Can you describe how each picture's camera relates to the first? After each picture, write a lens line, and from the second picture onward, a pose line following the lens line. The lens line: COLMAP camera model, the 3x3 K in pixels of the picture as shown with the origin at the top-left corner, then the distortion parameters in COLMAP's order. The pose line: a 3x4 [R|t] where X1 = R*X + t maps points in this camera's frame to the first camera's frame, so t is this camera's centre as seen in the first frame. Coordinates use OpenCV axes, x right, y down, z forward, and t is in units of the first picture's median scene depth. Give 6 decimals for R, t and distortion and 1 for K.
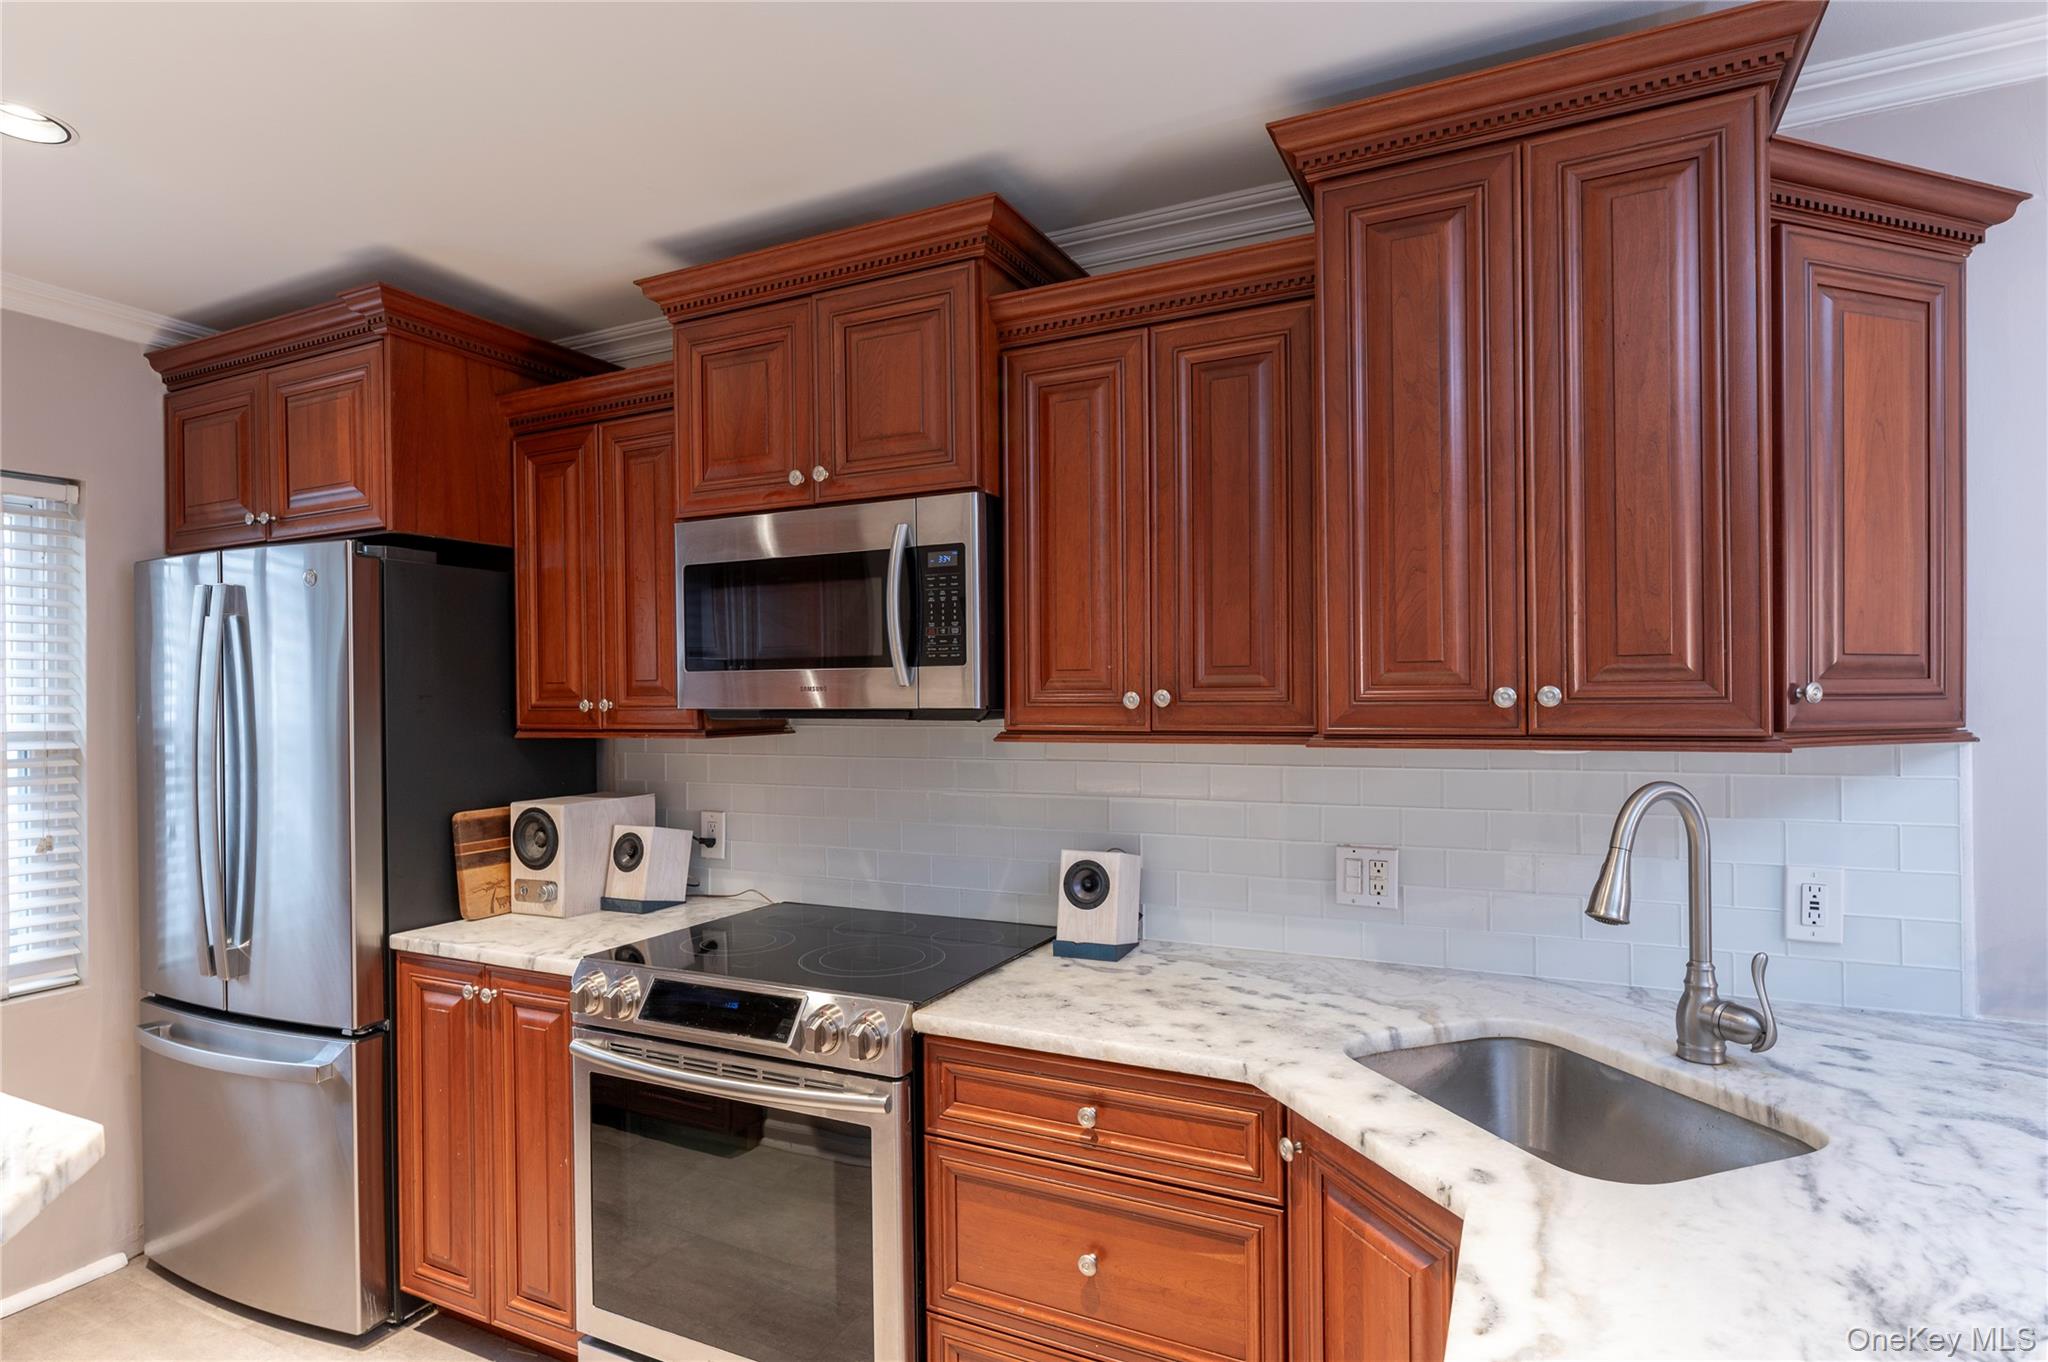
lens RADIAL K [[1053.7, 0, 1021.6], [0, 1053.7, 700.3], [0, 0, 1]] dist [-0.000499, -0.001647]
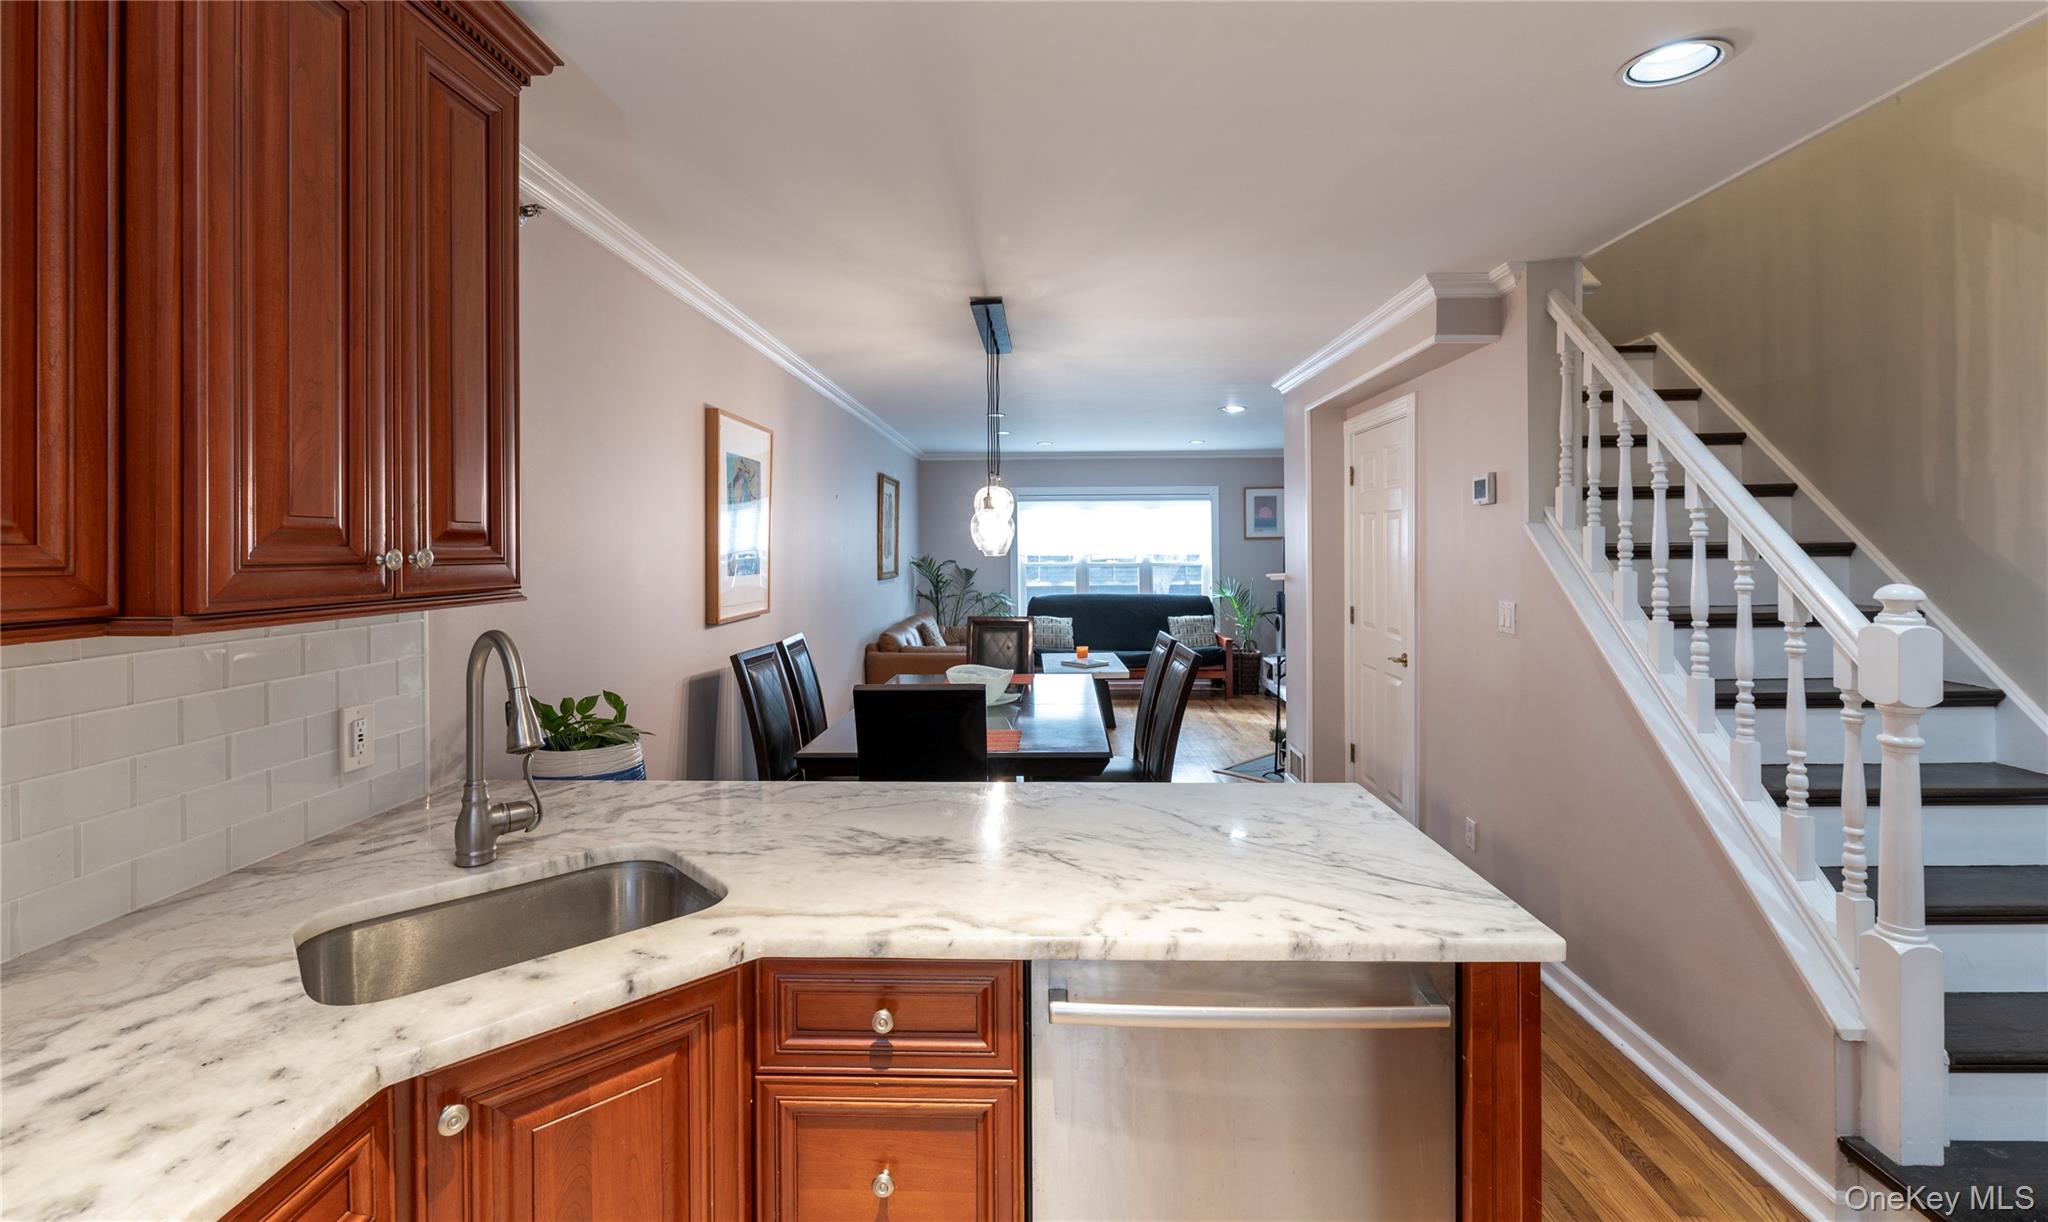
lens RADIAL K [[885.4, 0, 1023.6], [0, 885.4, 545.7], [0, 0, 1]] dist [-0.002043, -0.000700]
pose [[-0.416433, 0.015475, 0.909035, -0.415539], [0.012933, 0.999855, -0.011096, 0.000634], [-0.909074, 0.007136, -0.416573, 0.666957]]
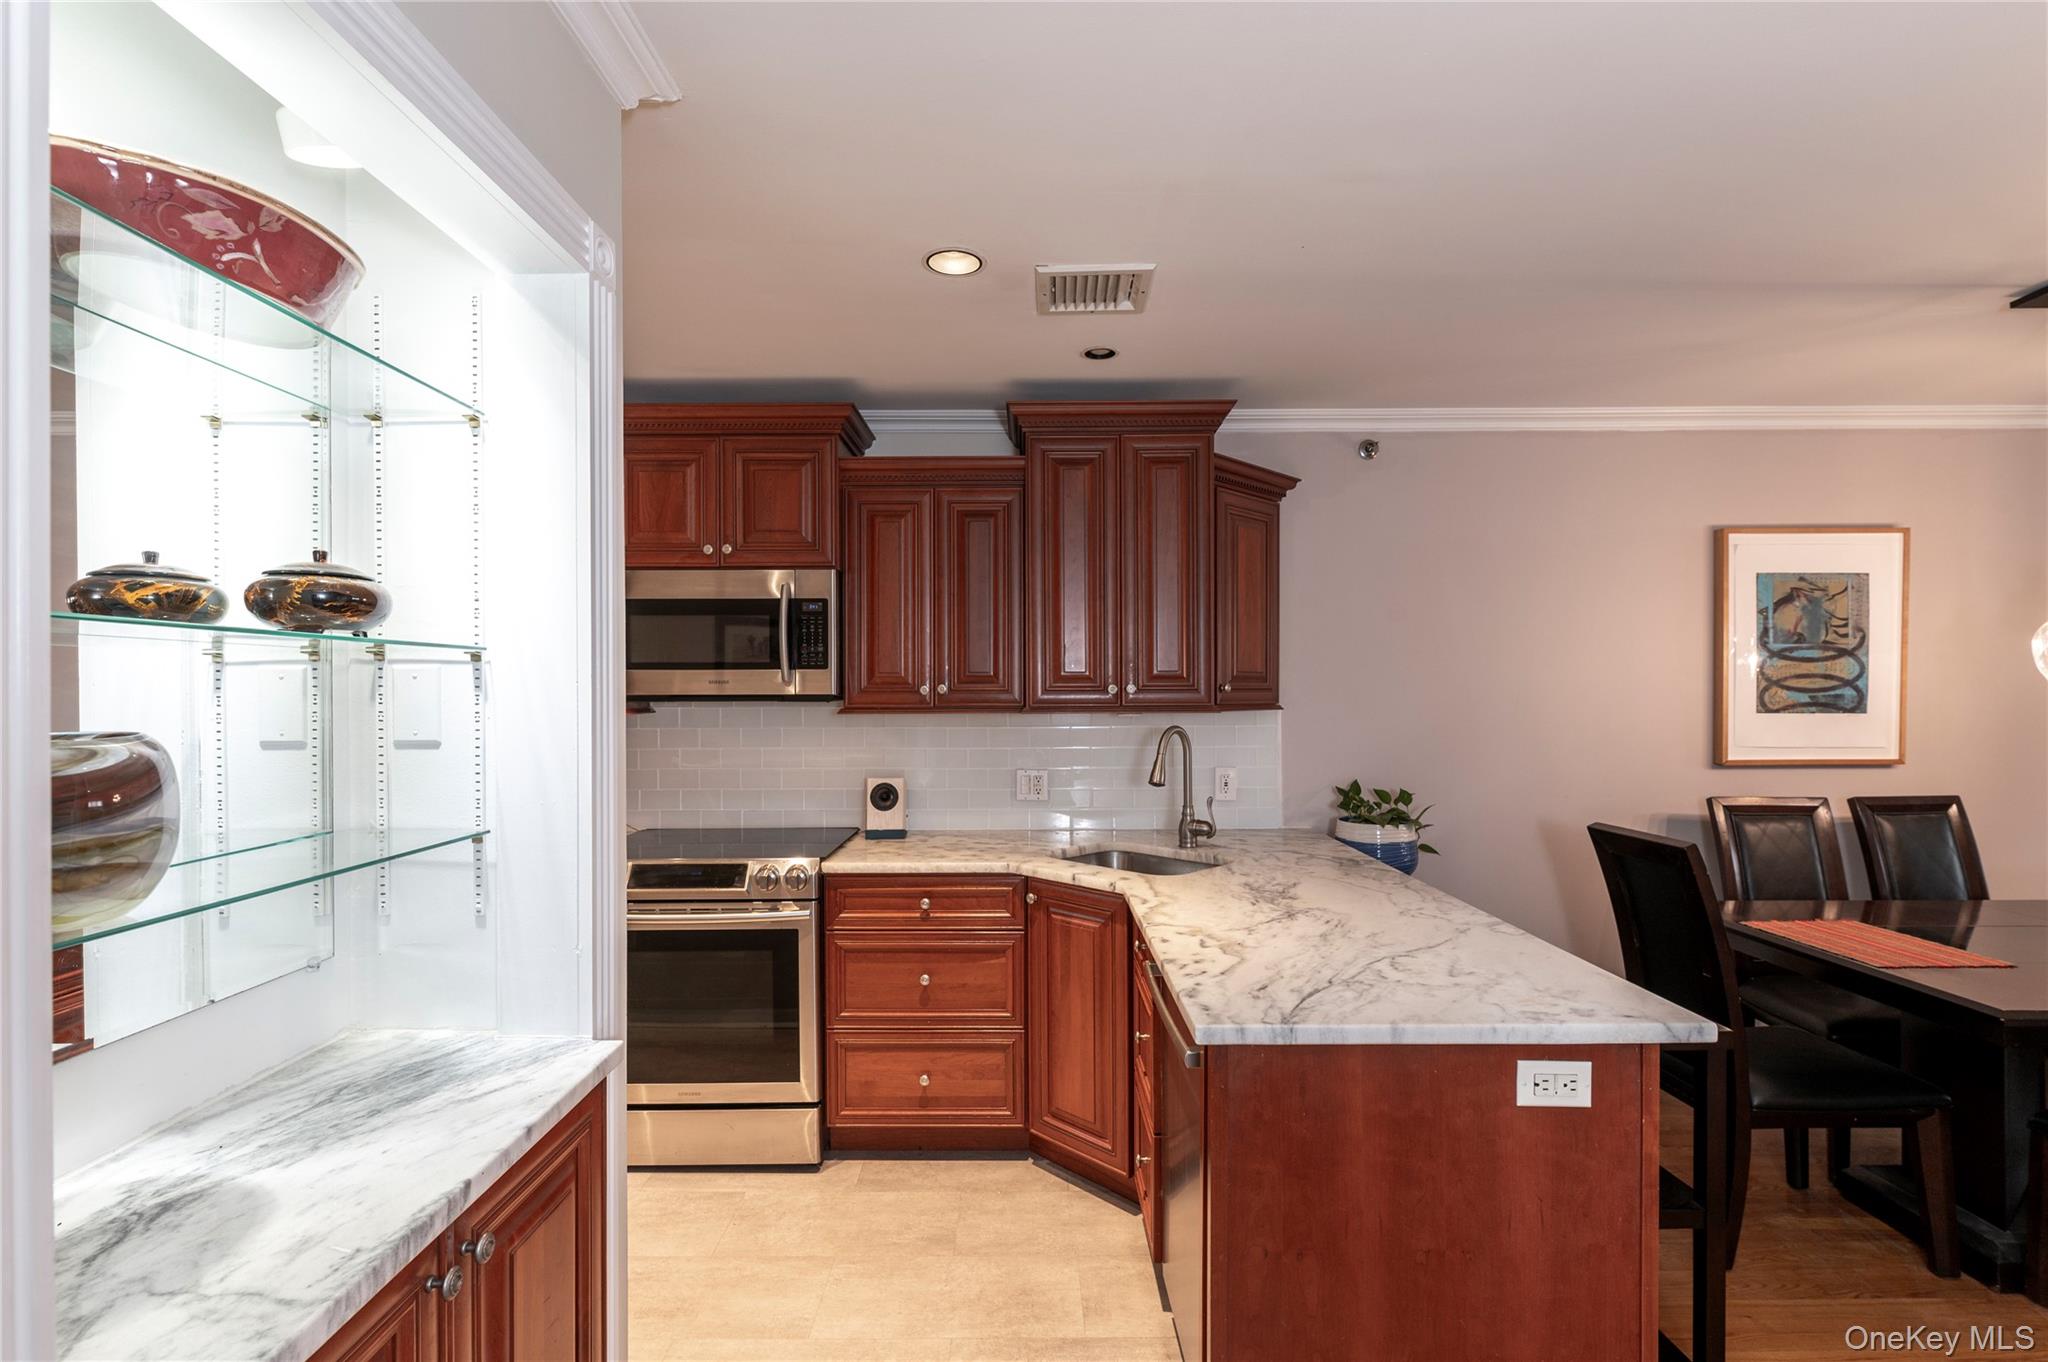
lens RADIAL K [[951.2, 0, 1020.0], [0, 951.2, 694.0], [0, 0, 1]] dist [-0.003136, 0.000616]
pose [[0.899015, 0.004515, 0.437895, -0.469577], [-0.003453, 0.999989, -0.003223, 0.011385], [-0.437904, 0.001386, 0.899020, -0.558023]]
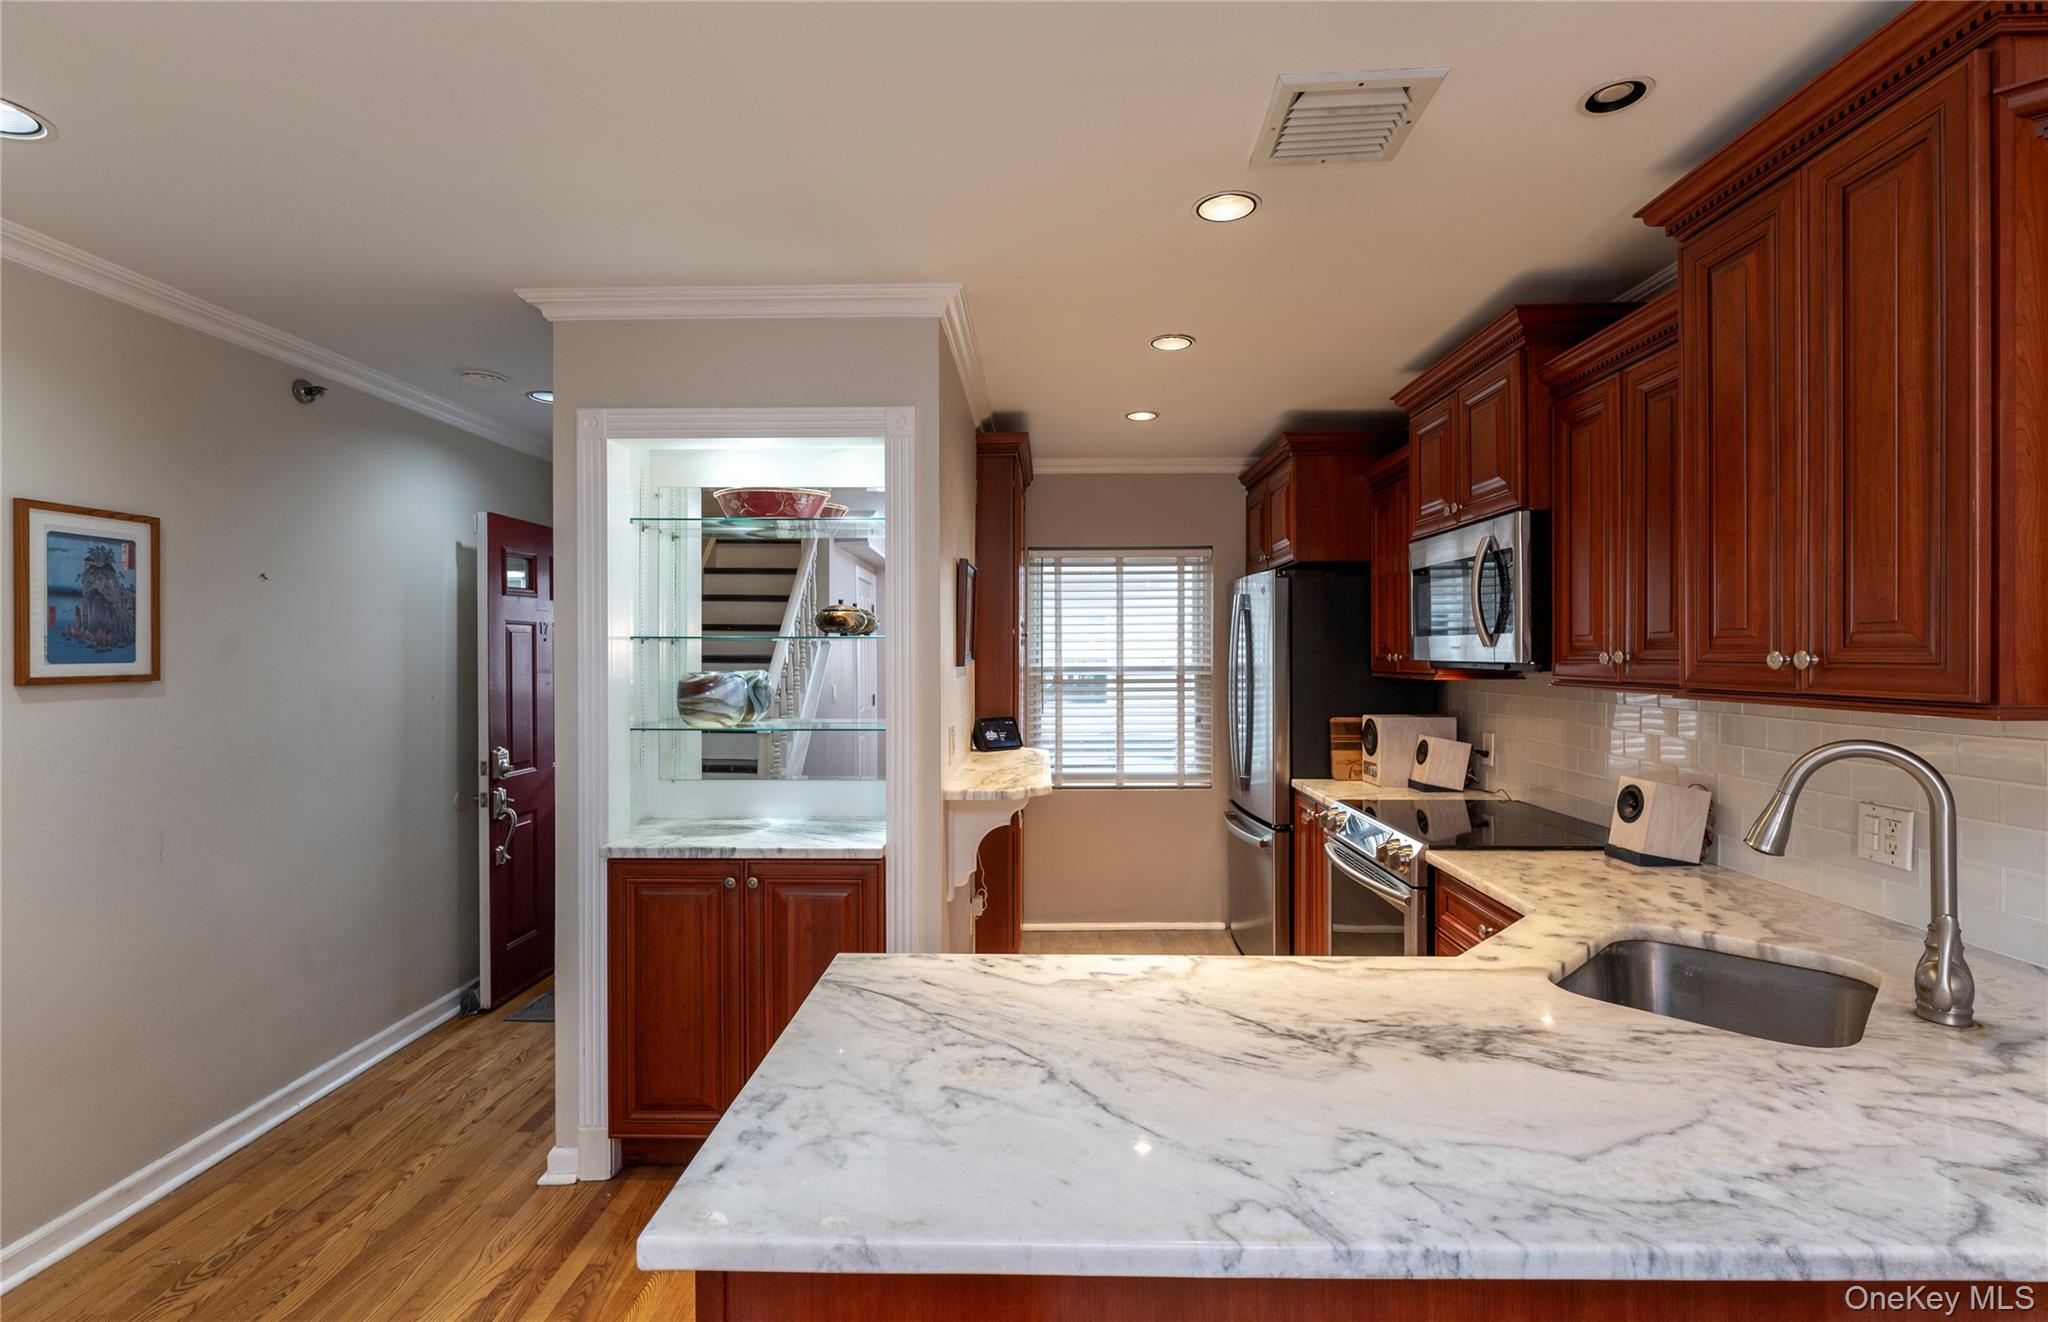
lens RADIAL K [[922.4, 0, 1029.5], [0, 922.4, 656.8], [0, 0, 1]] dist [-0.000944, -0.001951]
pose [[0.421306, 0.011982, -0.906840, 0.841450], [-0.005234, 0.999928, 0.010780, -0.010791], [0.906904, 0.000205, 0.421338, -0.133045]]
